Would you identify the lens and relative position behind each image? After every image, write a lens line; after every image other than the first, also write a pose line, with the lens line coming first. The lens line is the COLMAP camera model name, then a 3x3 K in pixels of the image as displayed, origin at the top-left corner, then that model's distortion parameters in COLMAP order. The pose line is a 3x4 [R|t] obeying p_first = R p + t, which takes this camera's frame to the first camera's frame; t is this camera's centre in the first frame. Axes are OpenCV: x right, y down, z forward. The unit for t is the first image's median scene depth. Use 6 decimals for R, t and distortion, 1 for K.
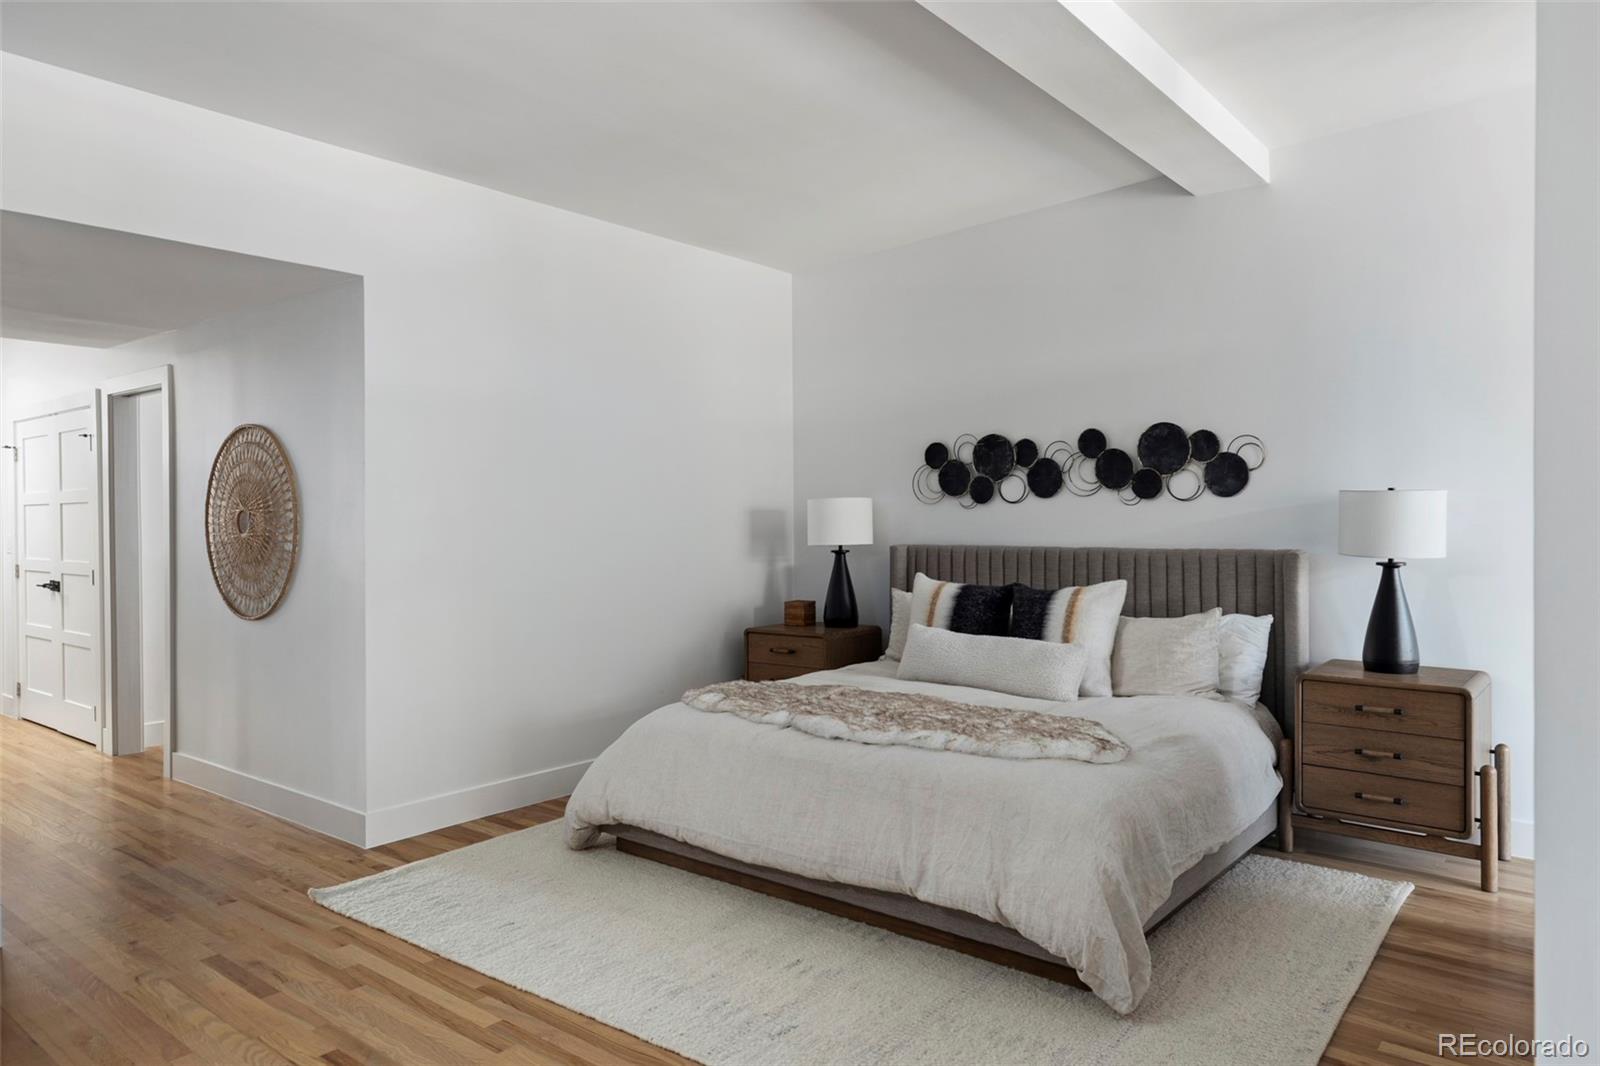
lens RADIAL K [[1038.0, 0, 793.2], [0, 1038.0, 521.2], [0, 0, 1]] dist [0.003803, -0.000390]
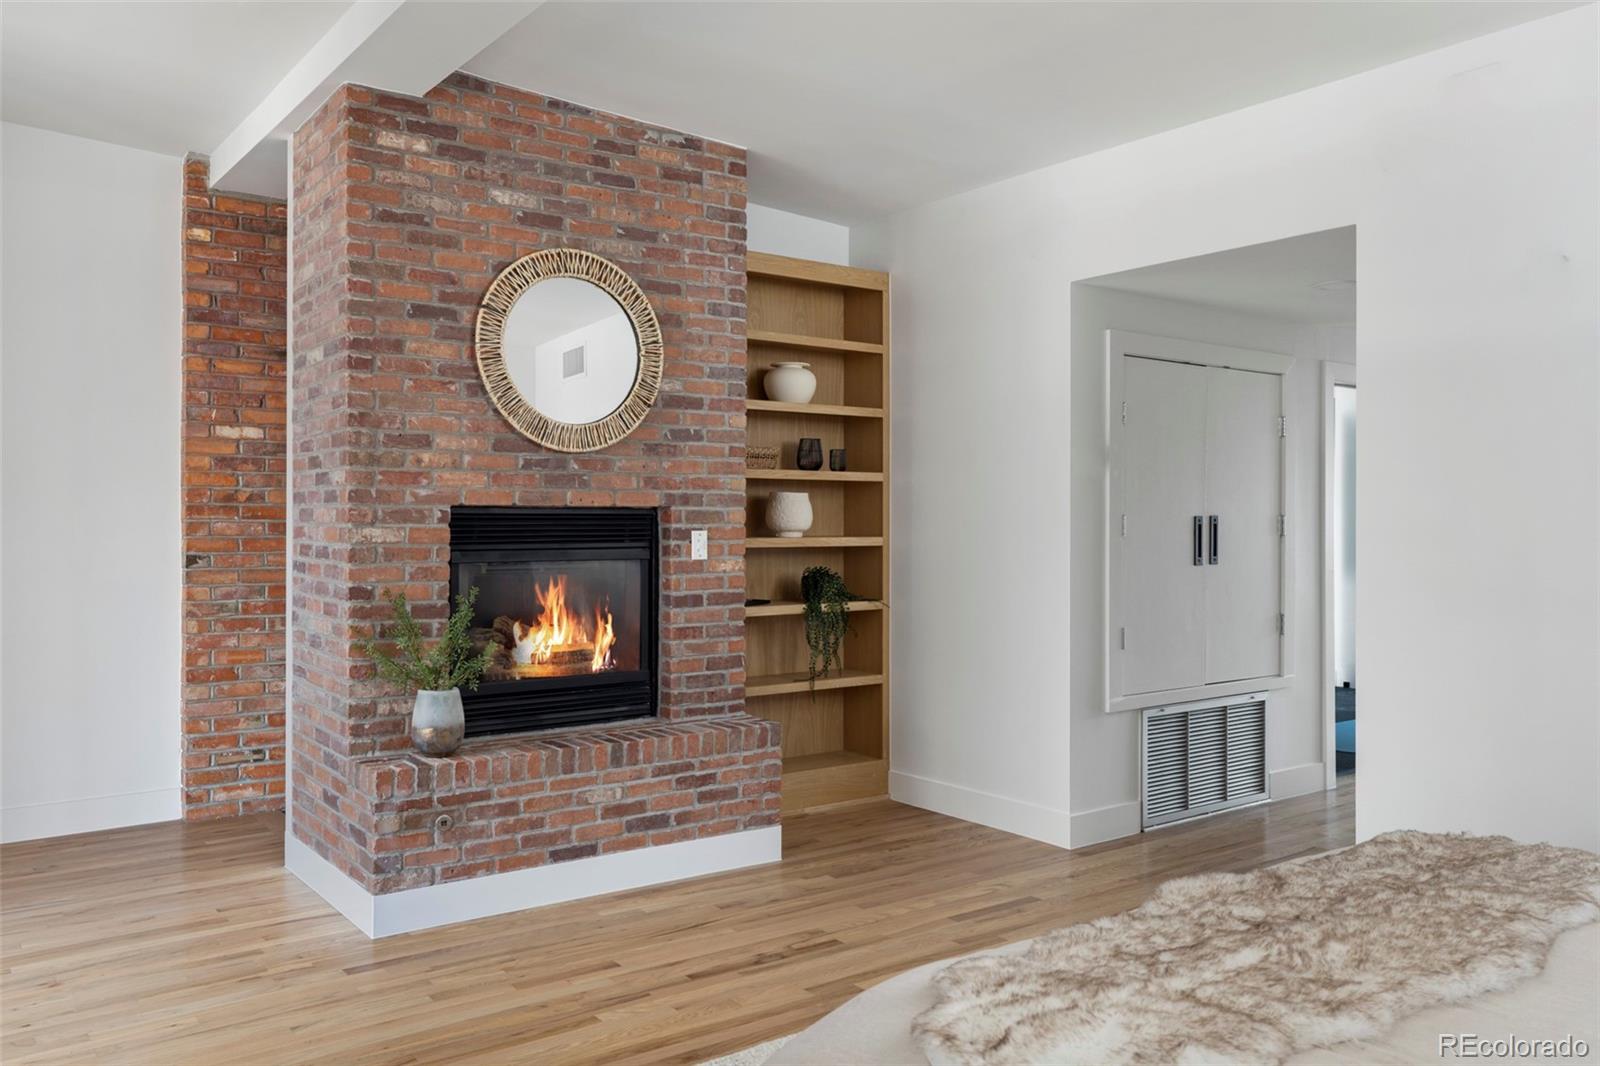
lens RADIAL K [[1240.2, 0, 799.5], [0, 1240.2, 529.4], [0, 0, 1]] dist [0.026331, -0.010899]
pose [[-0.254164, 0.009590, -0.967114, 0.960748], [-0.005923, 0.999917, 0.011471, -0.010054], [0.967143, 0.008643, -0.254086, 1.238696]]
